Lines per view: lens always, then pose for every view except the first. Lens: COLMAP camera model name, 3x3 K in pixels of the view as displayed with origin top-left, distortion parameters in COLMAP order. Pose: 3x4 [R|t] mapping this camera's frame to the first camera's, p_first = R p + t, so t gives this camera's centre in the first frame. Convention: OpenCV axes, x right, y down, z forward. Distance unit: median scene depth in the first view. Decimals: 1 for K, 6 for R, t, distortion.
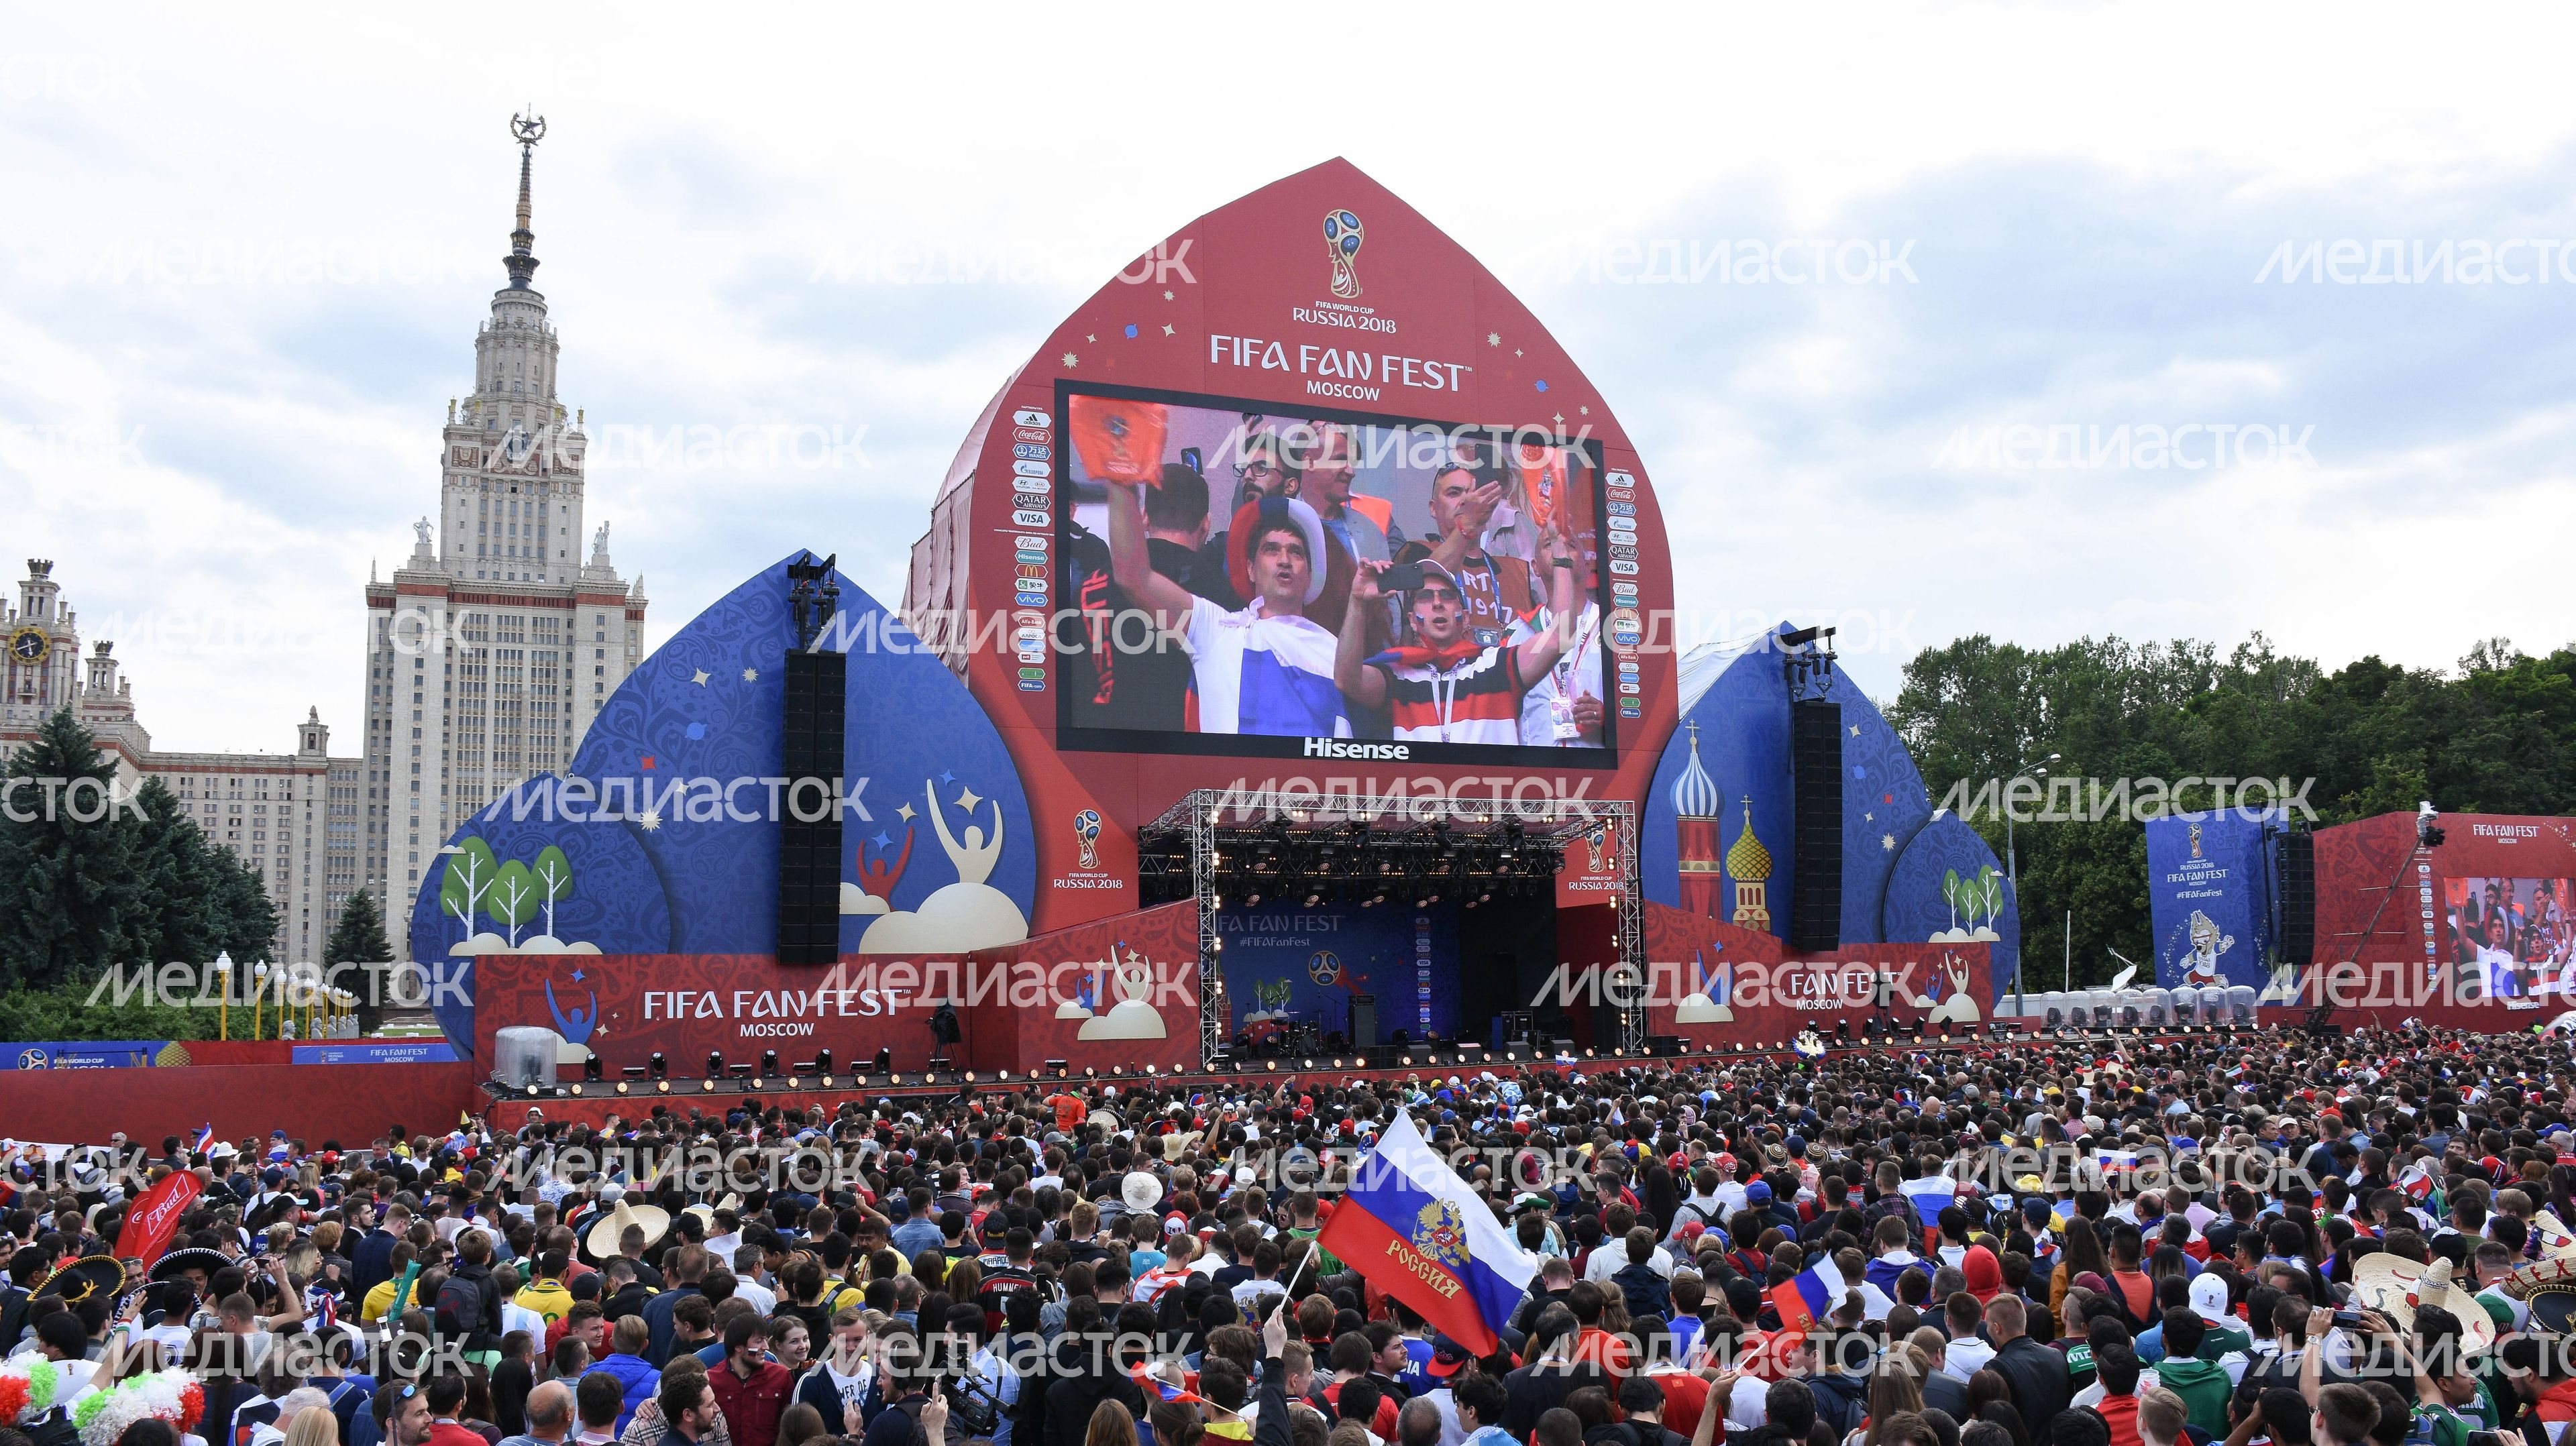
lens RADIAL K [[2000.0, 0, 1287.8], [0, 2000.0, 758.9], [0, 0, 1]] dist [-0.149158, 0.106797]
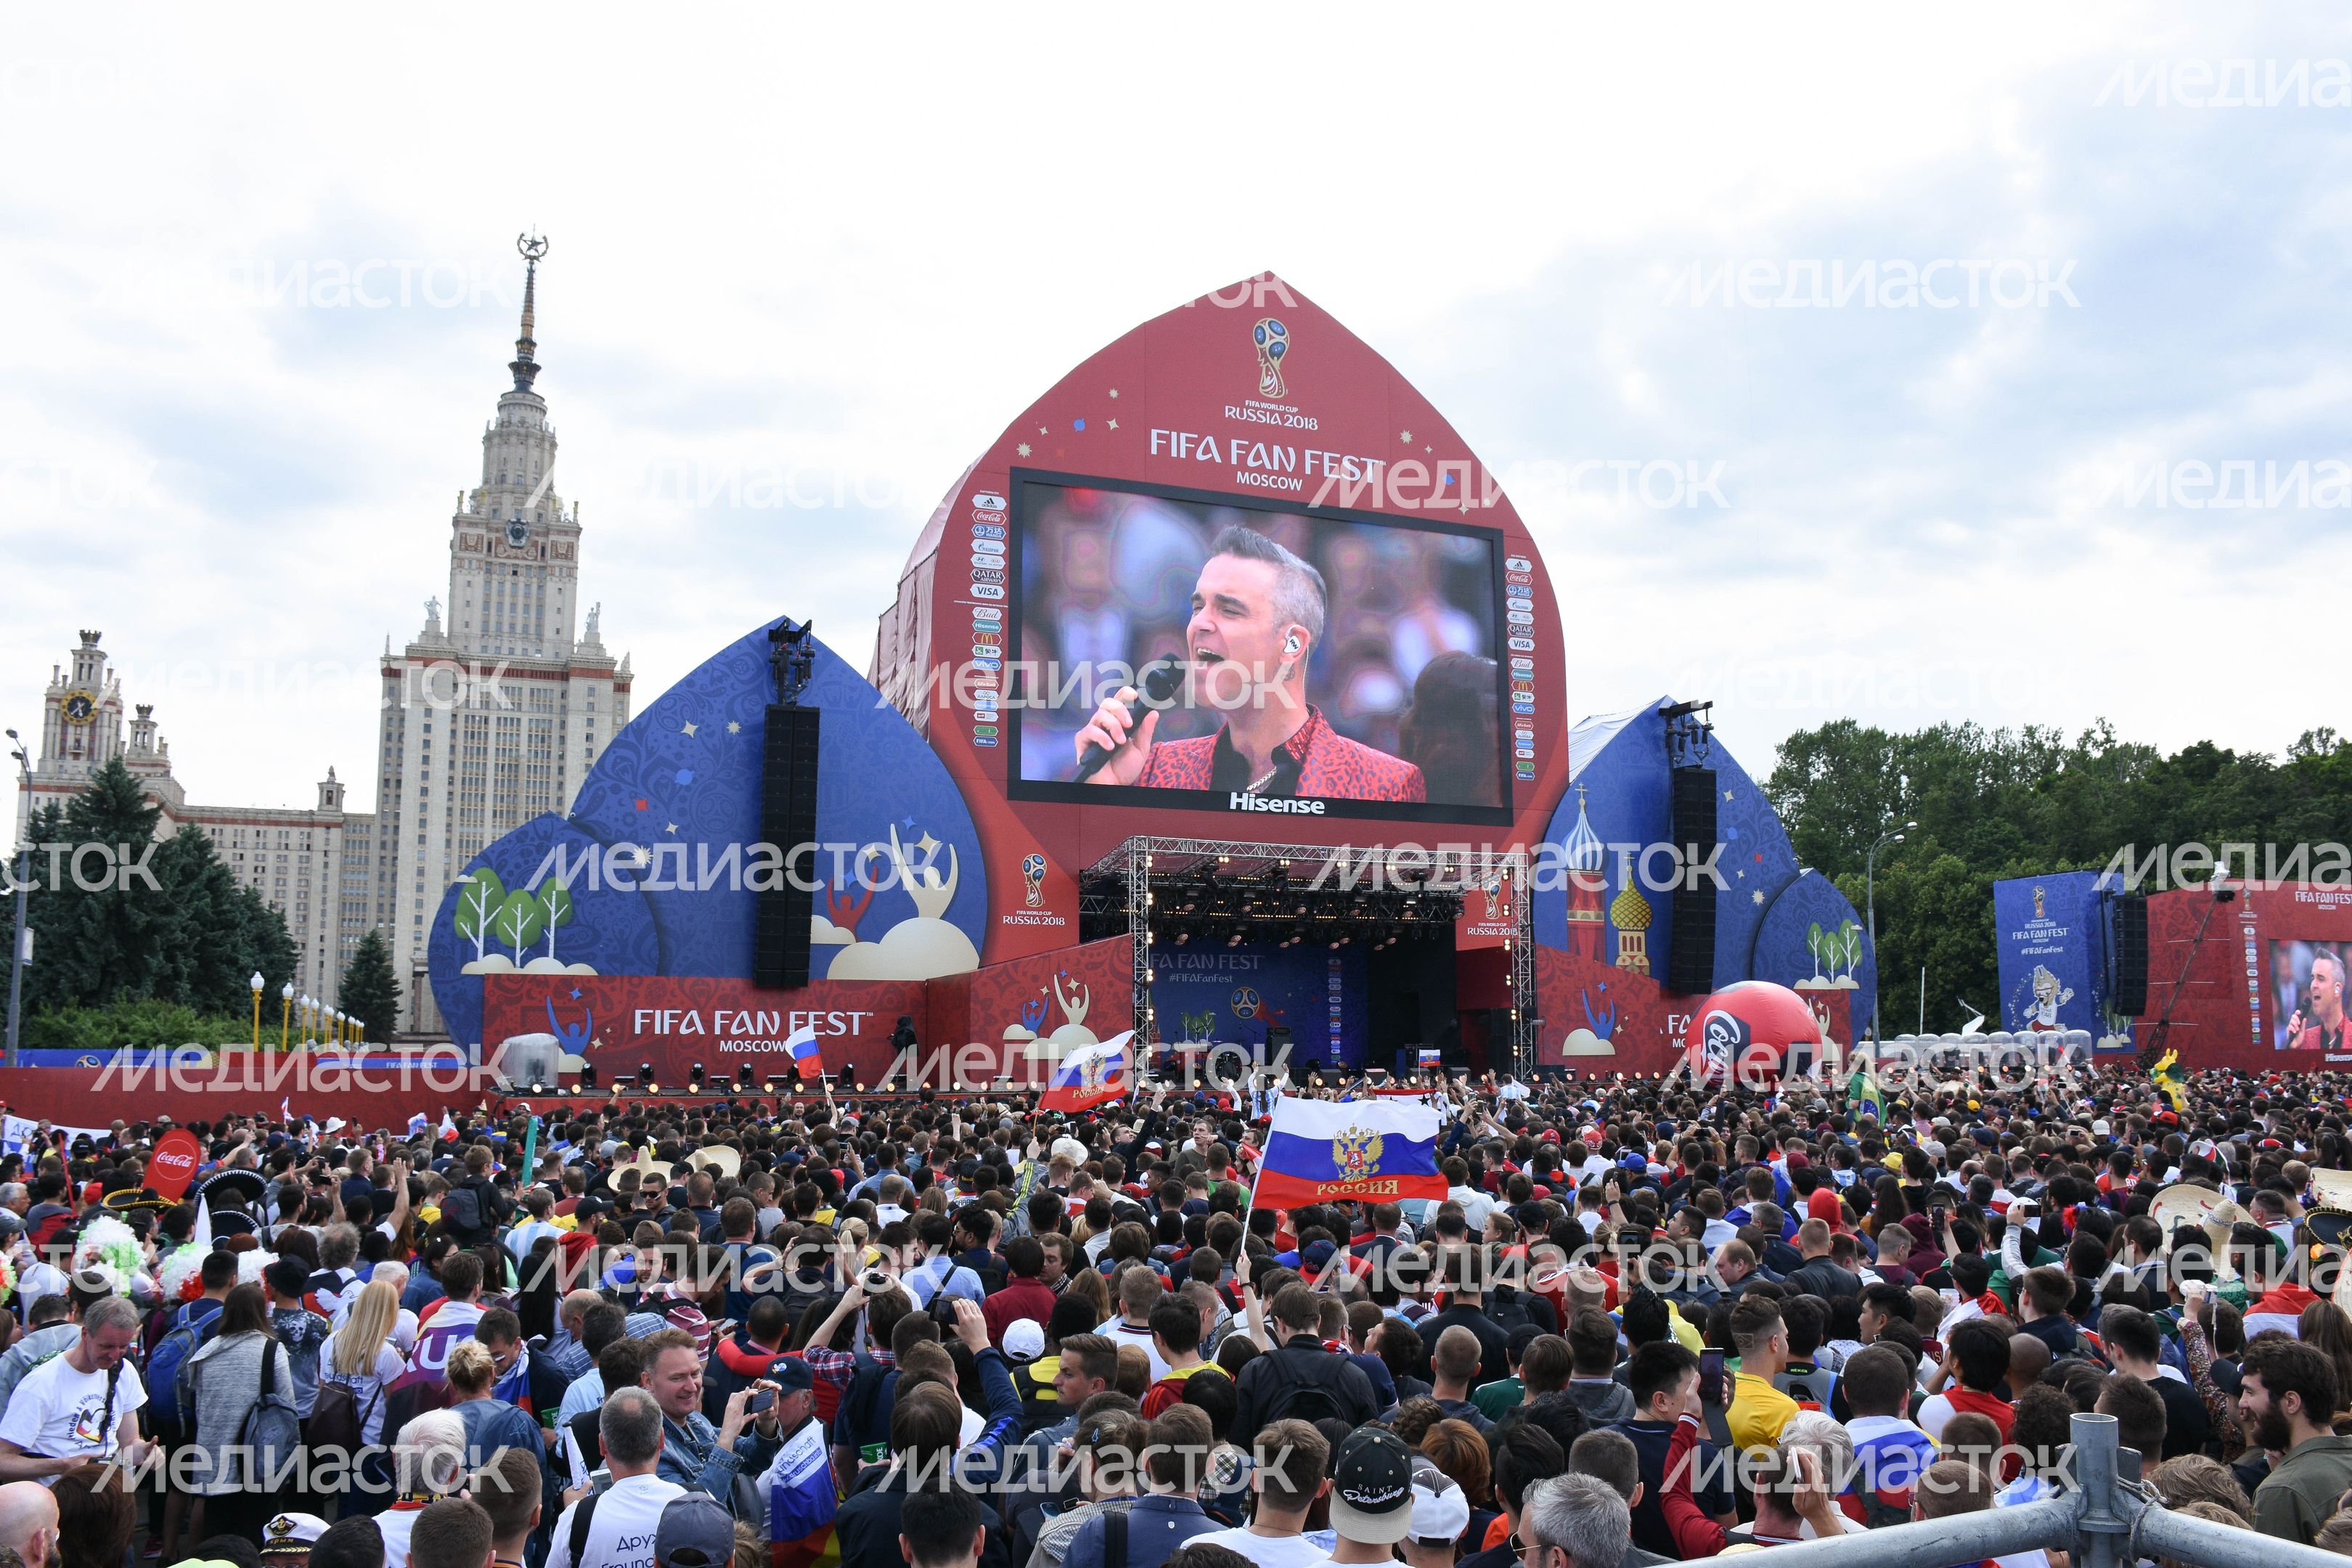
lens RADIAL K [[1824.1, 0, 1176.4], [0, 1824.1, 815.8], [0, 0, 1]] dist [-0.148755, 0.104133]
pose [[0.999701, 0.014192, -0.019925, -0.001032], [-0.014328, 0.999875, -0.006727, 0.007478], [0.019827, 0.007011, 0.999779, -0.009175]]
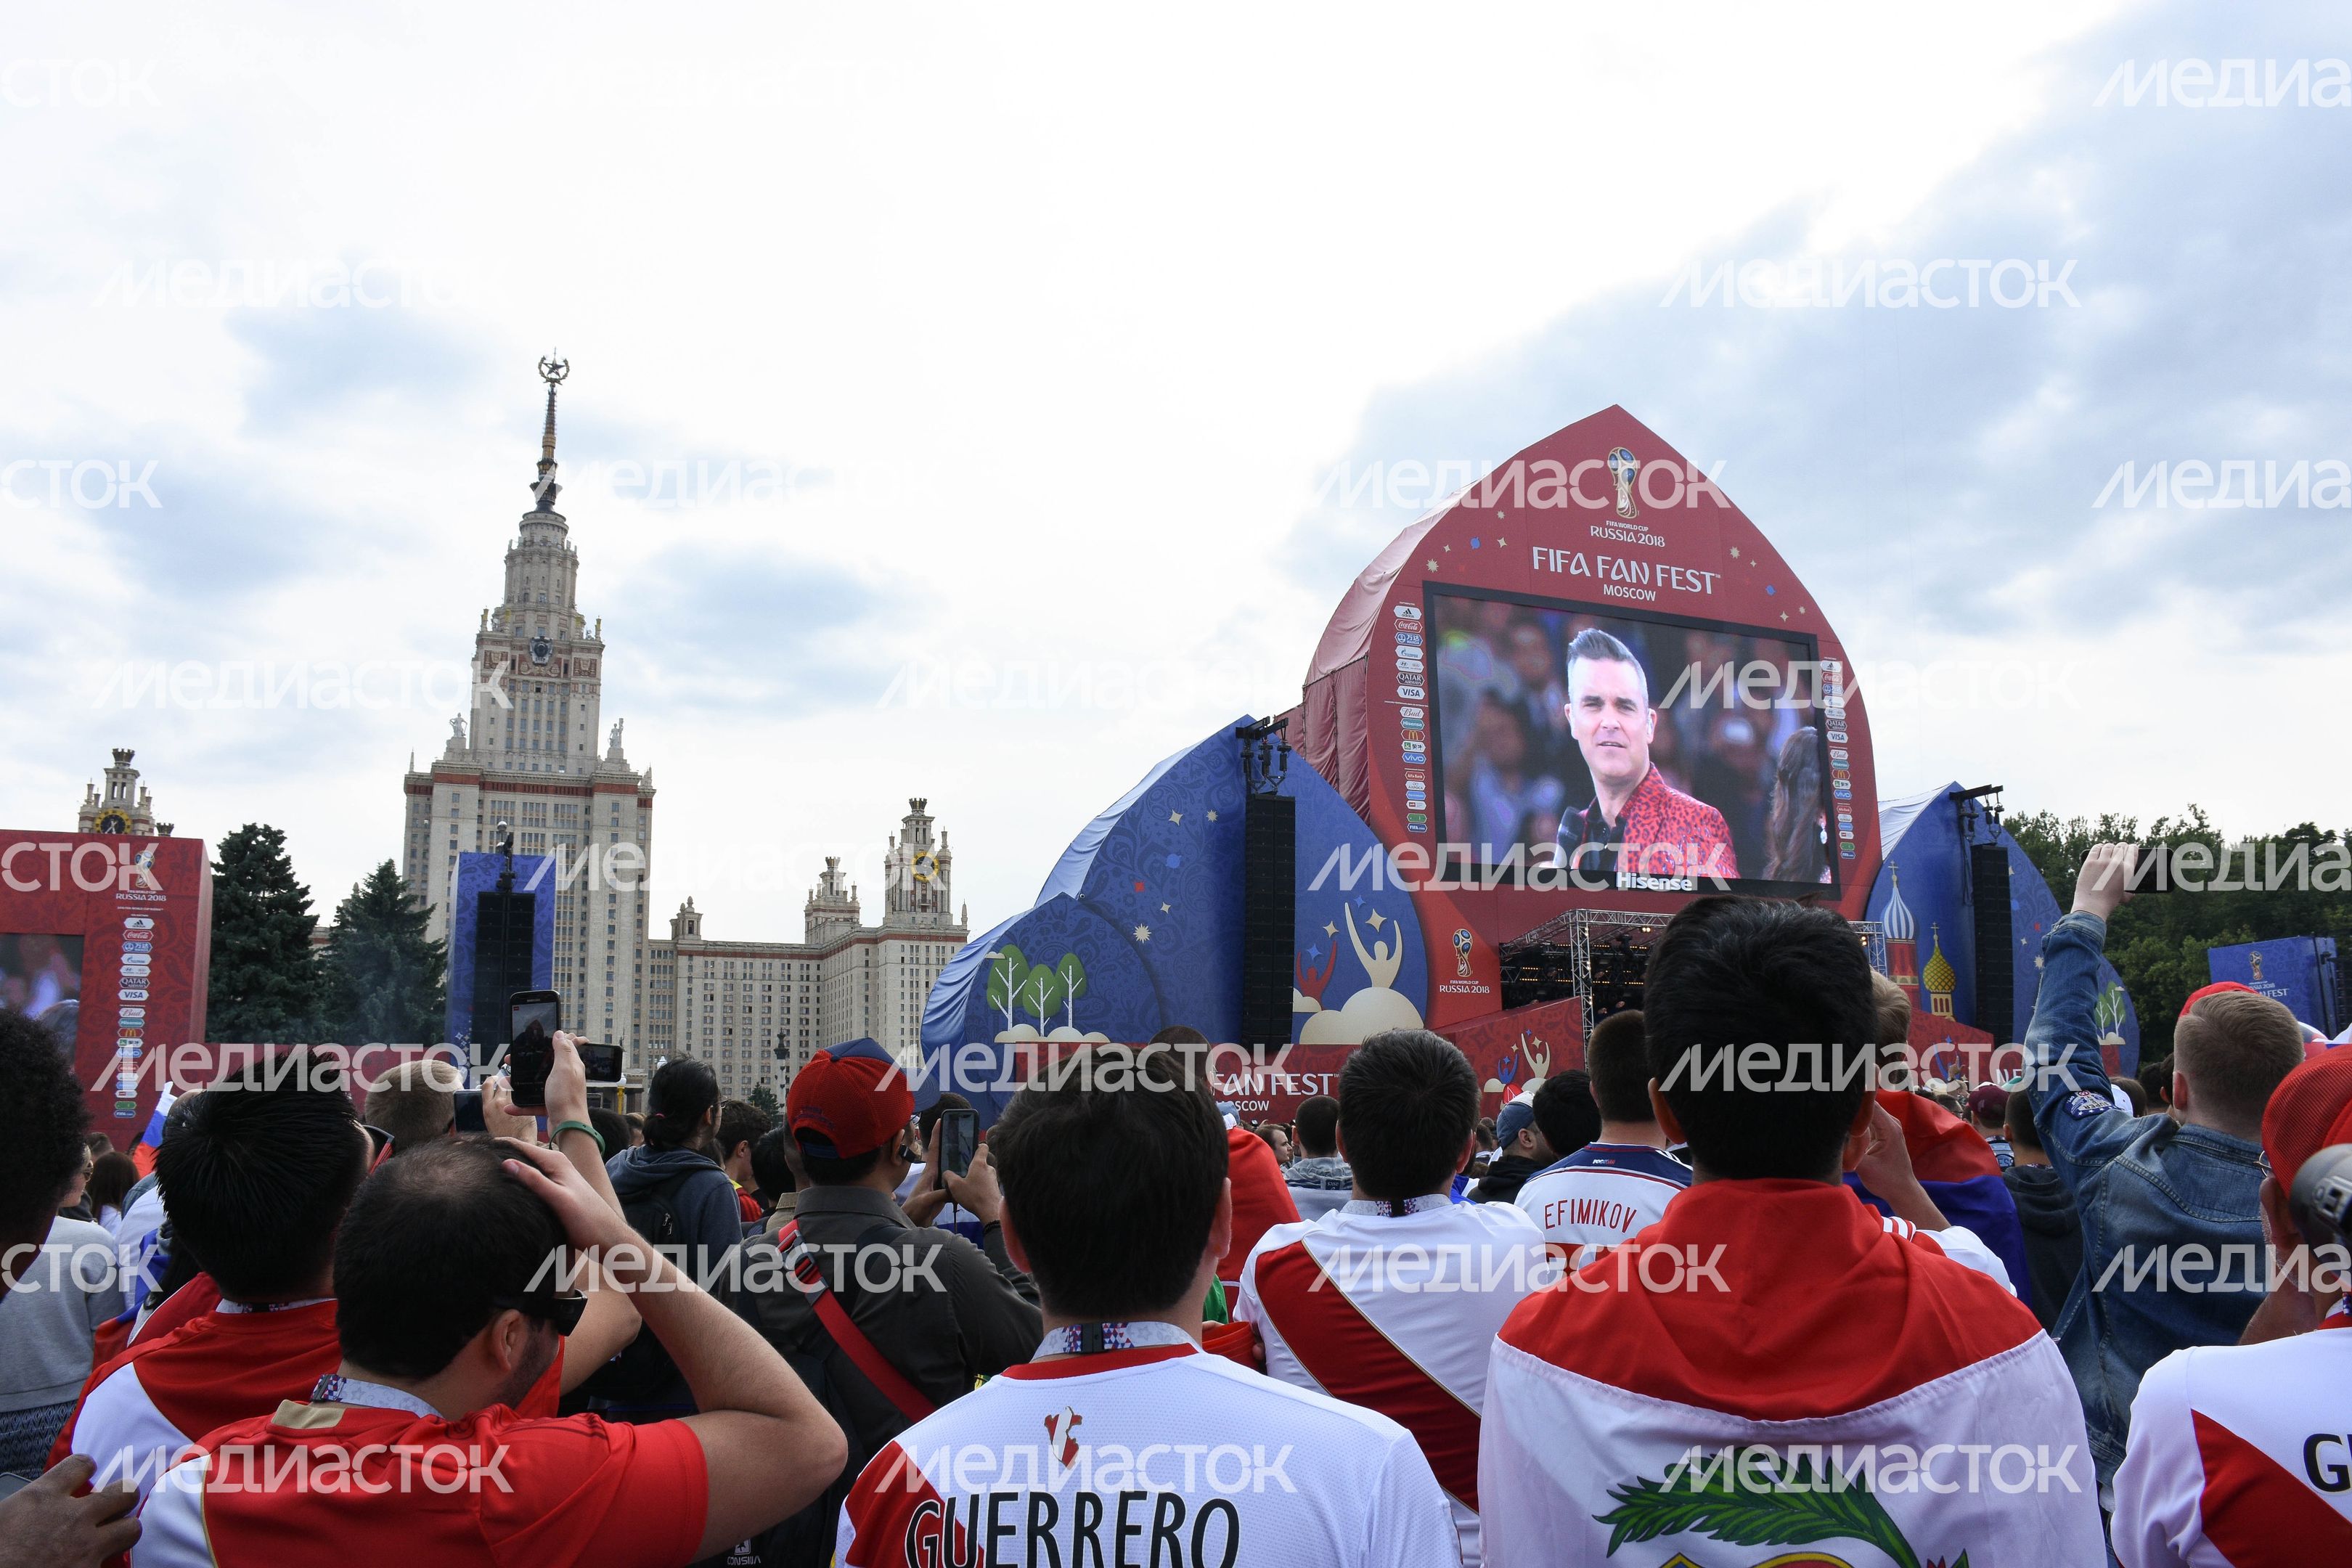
lens RADIAL K [[1824.1, 0, 1176.4], [0, 1824.1, 815.8], [0, 0, 1]] dist [-0.148755, 0.104133]
pose [[0.999991, 0.000094, -0.004137, -0.204242], [-0.000376, 0.997672, -0.068195, 0.024339], [0.004121, 0.068196, 0.997663, -0.089950]]
